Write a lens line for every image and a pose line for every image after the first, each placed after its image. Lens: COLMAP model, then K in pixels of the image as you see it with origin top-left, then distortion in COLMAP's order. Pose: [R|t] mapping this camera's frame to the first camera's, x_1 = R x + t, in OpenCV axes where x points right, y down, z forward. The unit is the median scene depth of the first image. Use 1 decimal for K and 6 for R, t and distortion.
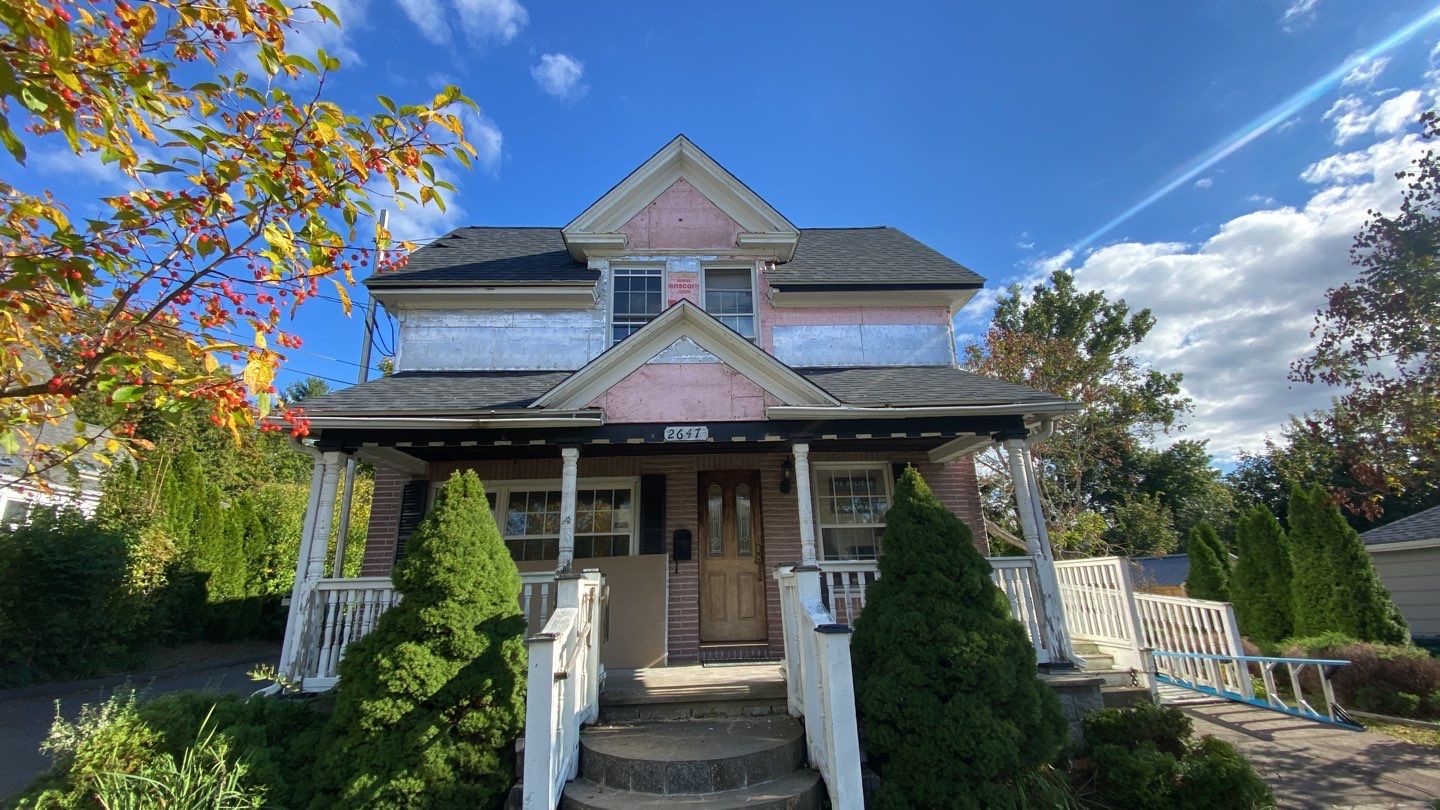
lens RADIAL K [[580.3, 0, 721.5], [0, 580.3, 397.6], [0, 0, 1]] dist [0.001089, -0.000460]
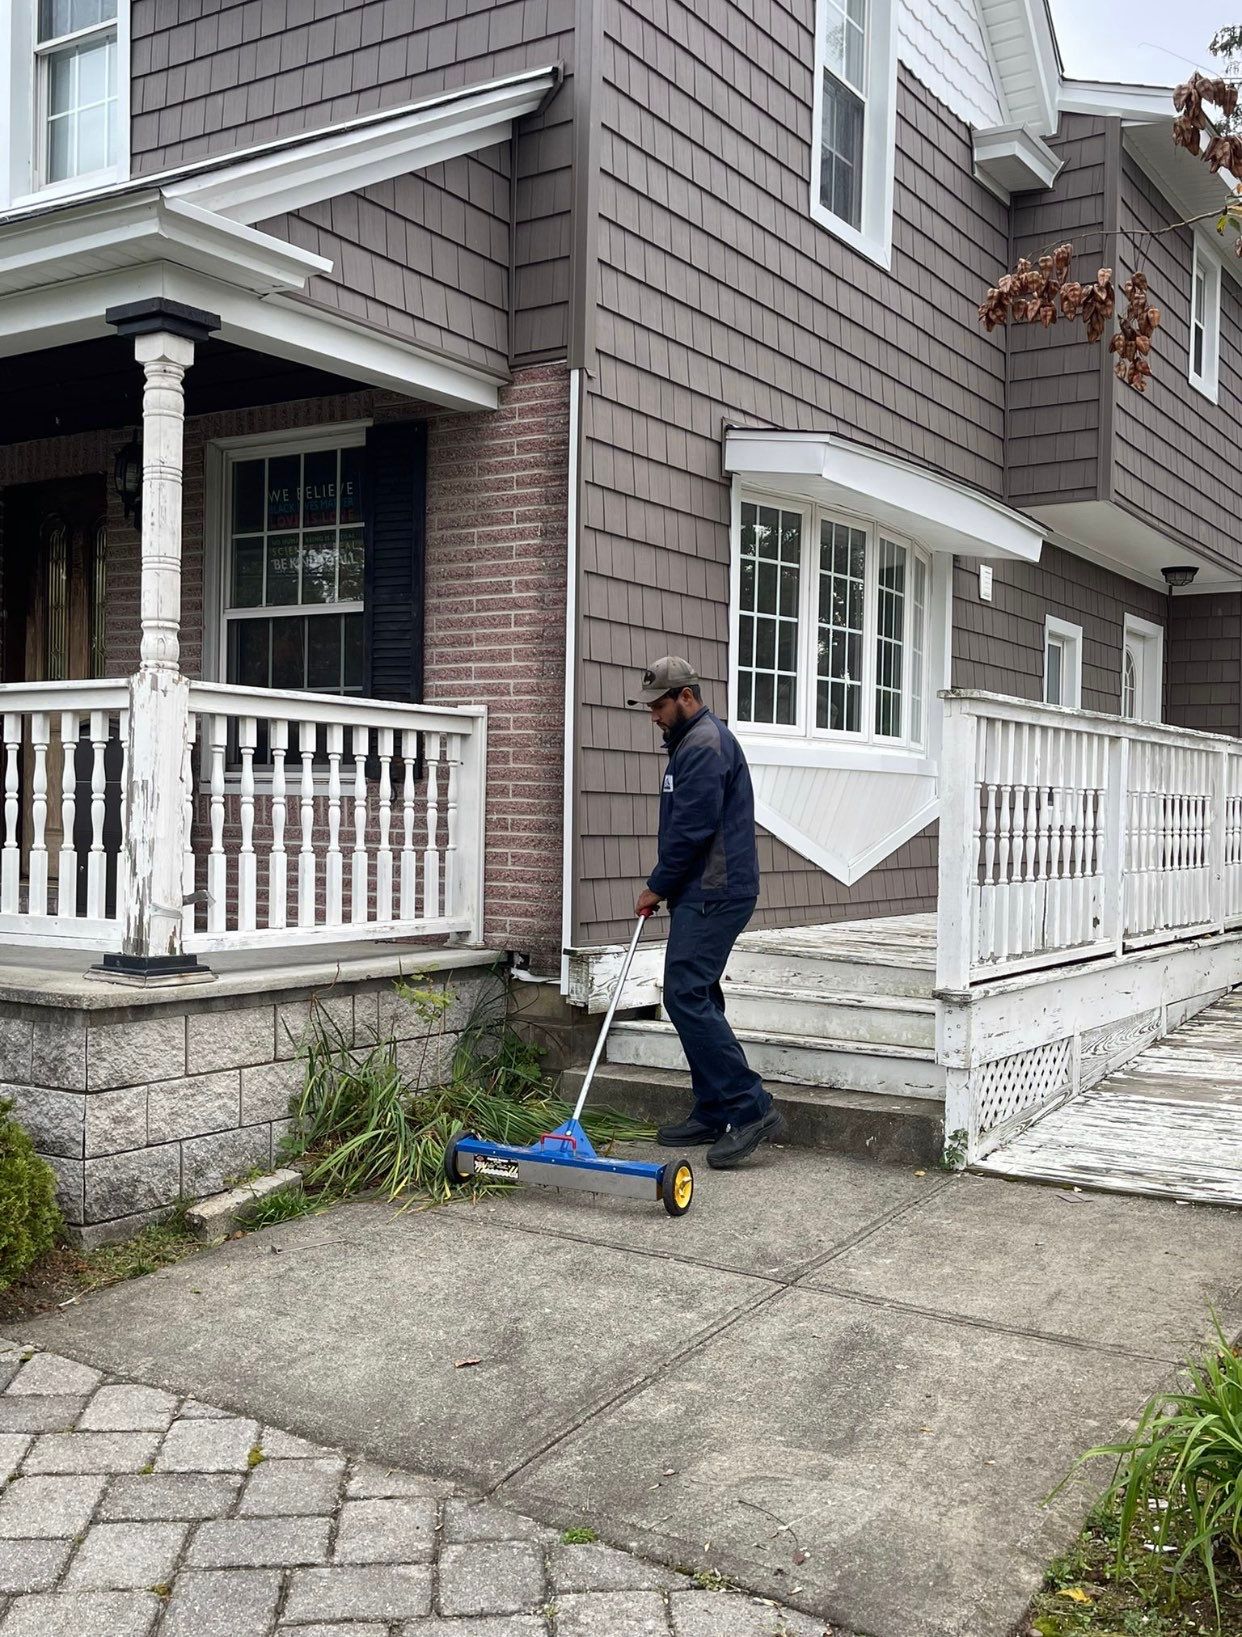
lens RADIAL K [[1654.3, 0, 619.4], [0, 1654.3, 826.9], [0, 0, 1]] dist [0.059218, 0.000000]
pose [[0.811001, 0.050396, -0.582870, 1.351968], [0.138099, 0.951639, 0.274431, 0.122527], [0.568512, -0.303058, 0.764821, 0.366164]]
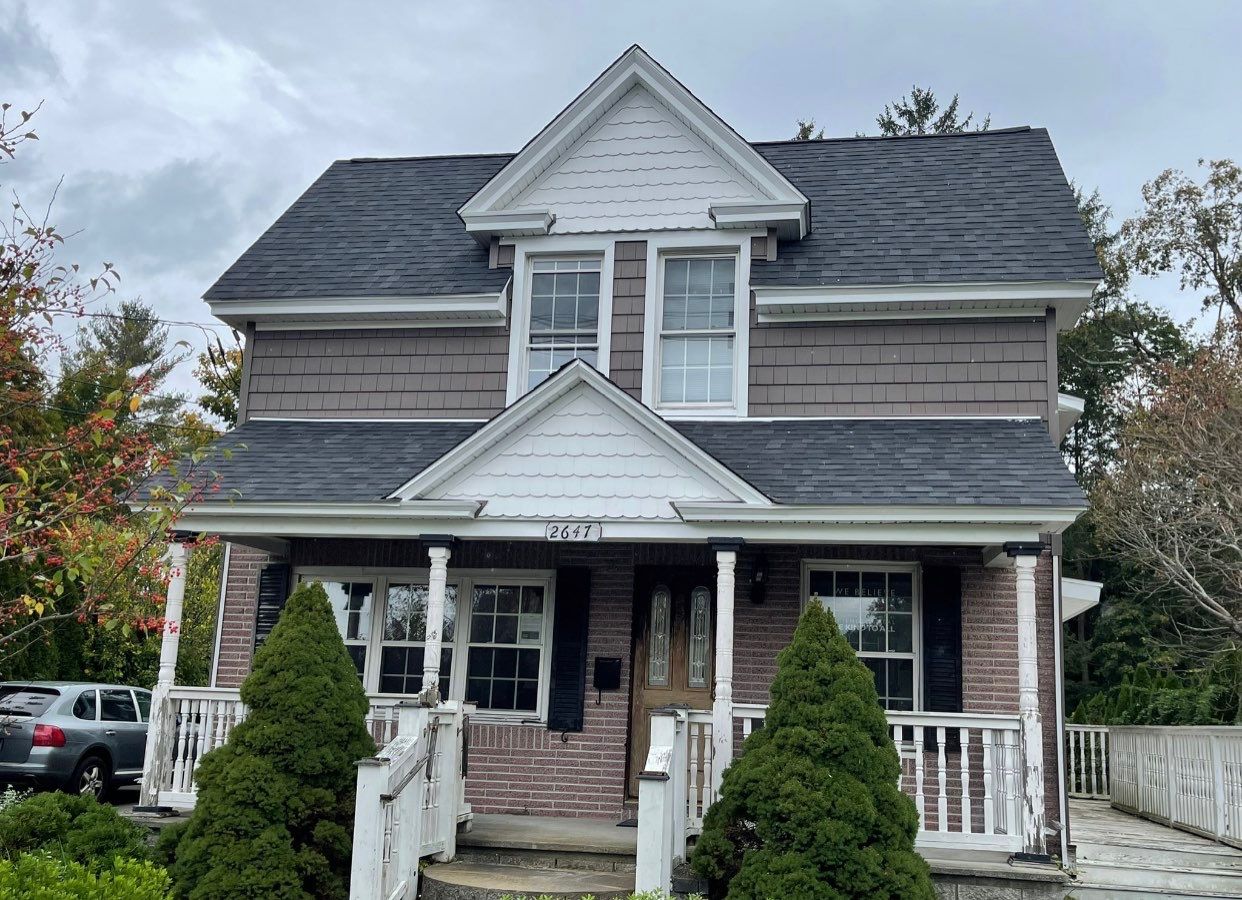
lens RADIAL K [[1261.4, 0, 620.9], [0, 1261.4, 449.1], [0, 0, 1]] dist [0.037481, 0.000000]
pose [[0.970661, 0.017106, -0.239843, 0.418183], [0.006672, 0.995166, 0.097978, -0.224024], [0.240360, -0.096704, 0.965855, -0.646218]]
